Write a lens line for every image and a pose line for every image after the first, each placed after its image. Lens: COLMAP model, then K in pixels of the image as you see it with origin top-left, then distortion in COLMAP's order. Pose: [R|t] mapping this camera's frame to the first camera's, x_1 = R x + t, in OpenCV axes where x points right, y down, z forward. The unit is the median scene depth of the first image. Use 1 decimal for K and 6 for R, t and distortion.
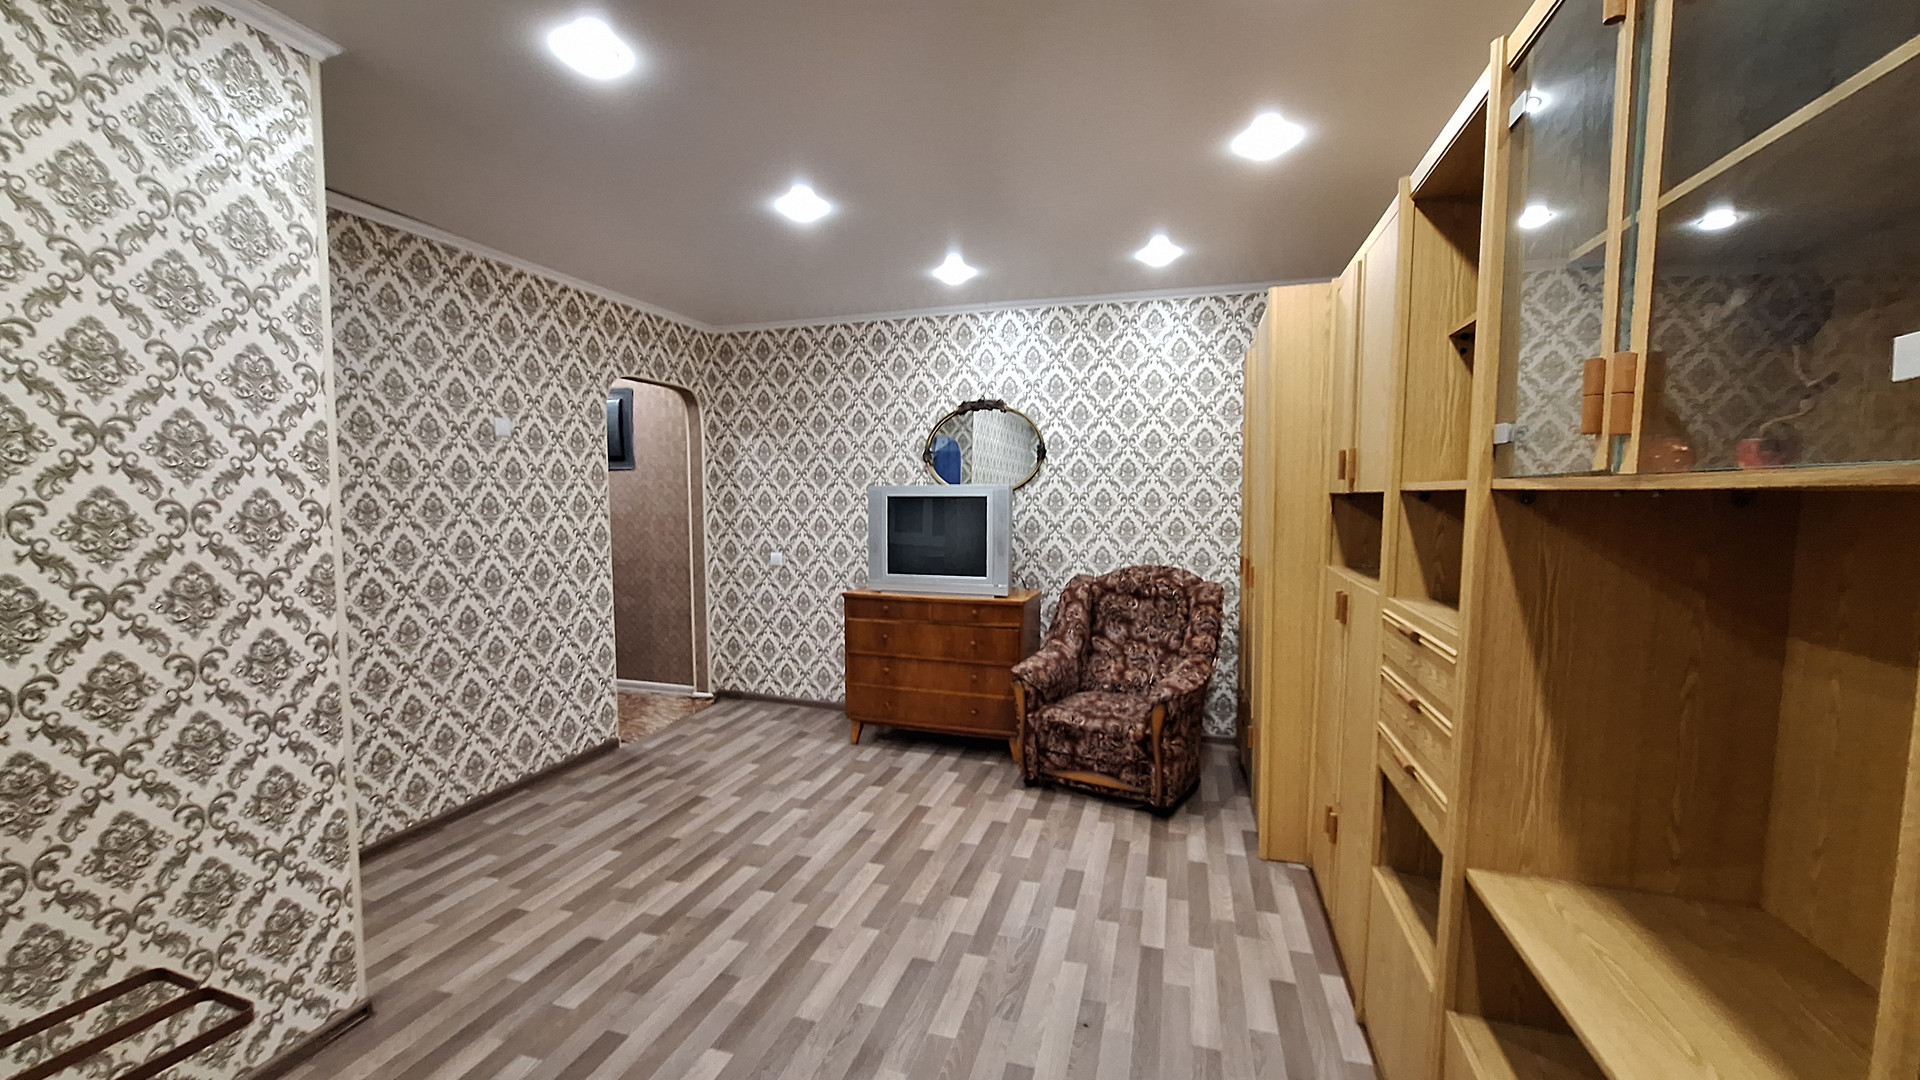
lens RADIAL K [[753.8, 0, 953.5], [0, 753.8, 555.1], [0, 0, 1]] dist [-0.012490, 0.000057]
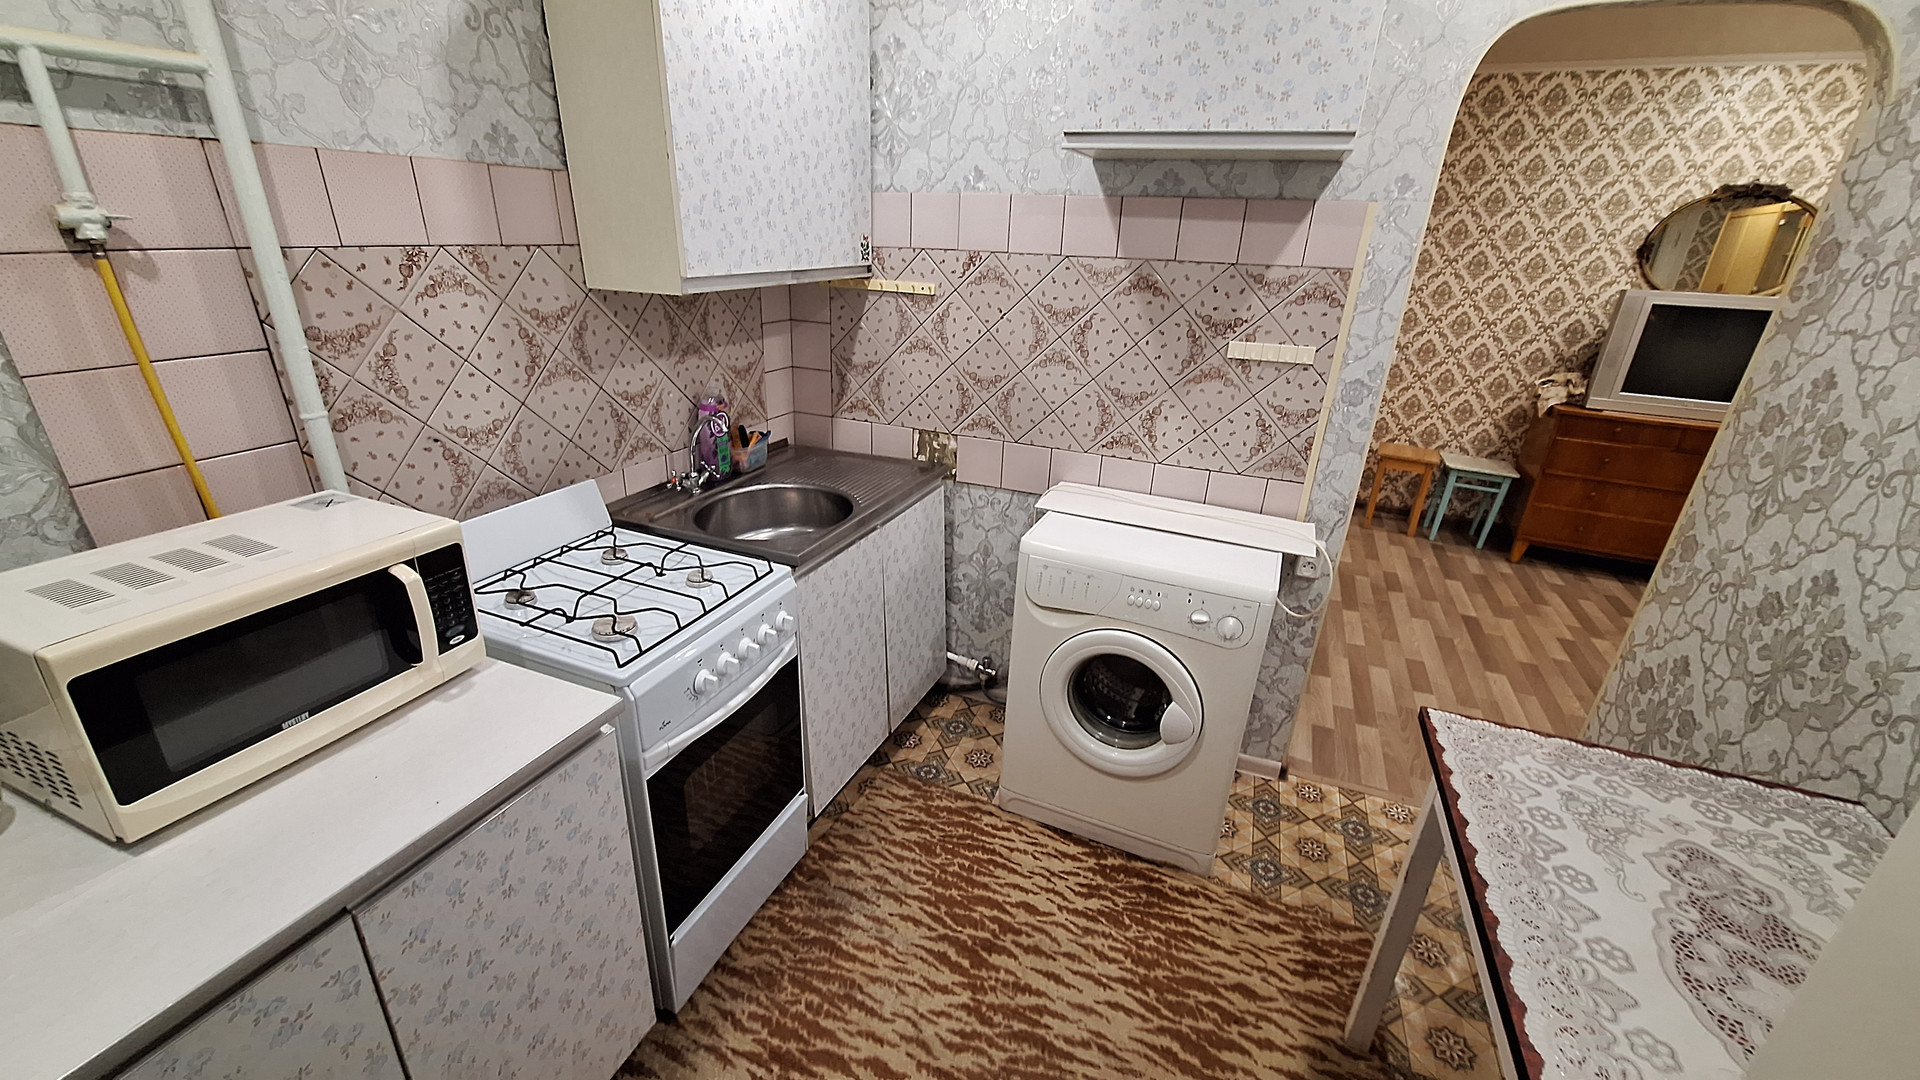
lens RADIAL K [[753.8, 0, 961.3], [0, 753.8, 546.6], [0, 0, 1]] dist [-0.012490, 0.000057]
pose [[0.993170, 0.079943, -0.084981, -0.880079], [-0.051478, 0.953889, 0.295712, -0.024108], [0.104703, -0.289318, 0.951490, 0.010576]]
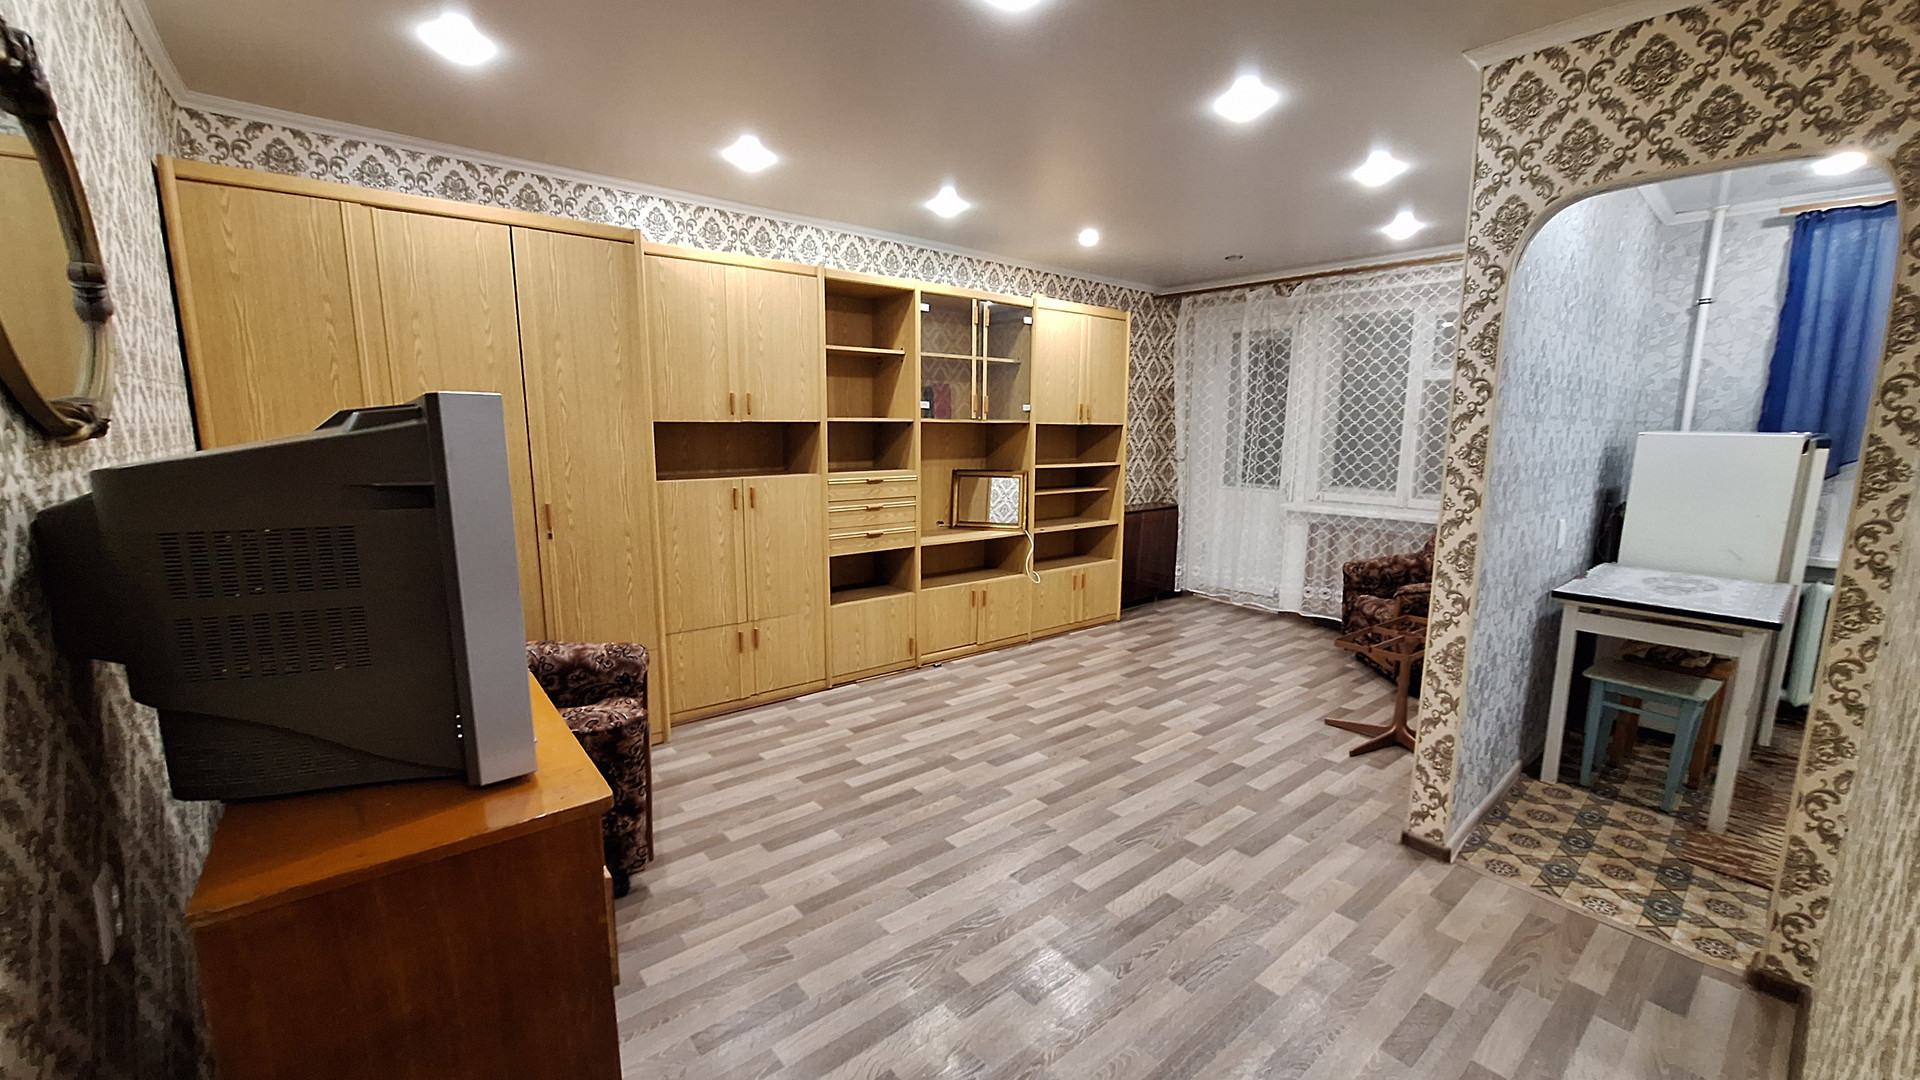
lens RADIAL K [[753.8, 0, 952.3], [0, 753.8, 549.7], [0, 0, 1]] dist [-0.012490, 0.000057]
pose [[-0.828203, -0.095872, 0.552168, -0.436620], [0.040021, 0.972626, 0.228904, -0.101402], [-0.558998, 0.211677, -0.801694, 1.272026]]
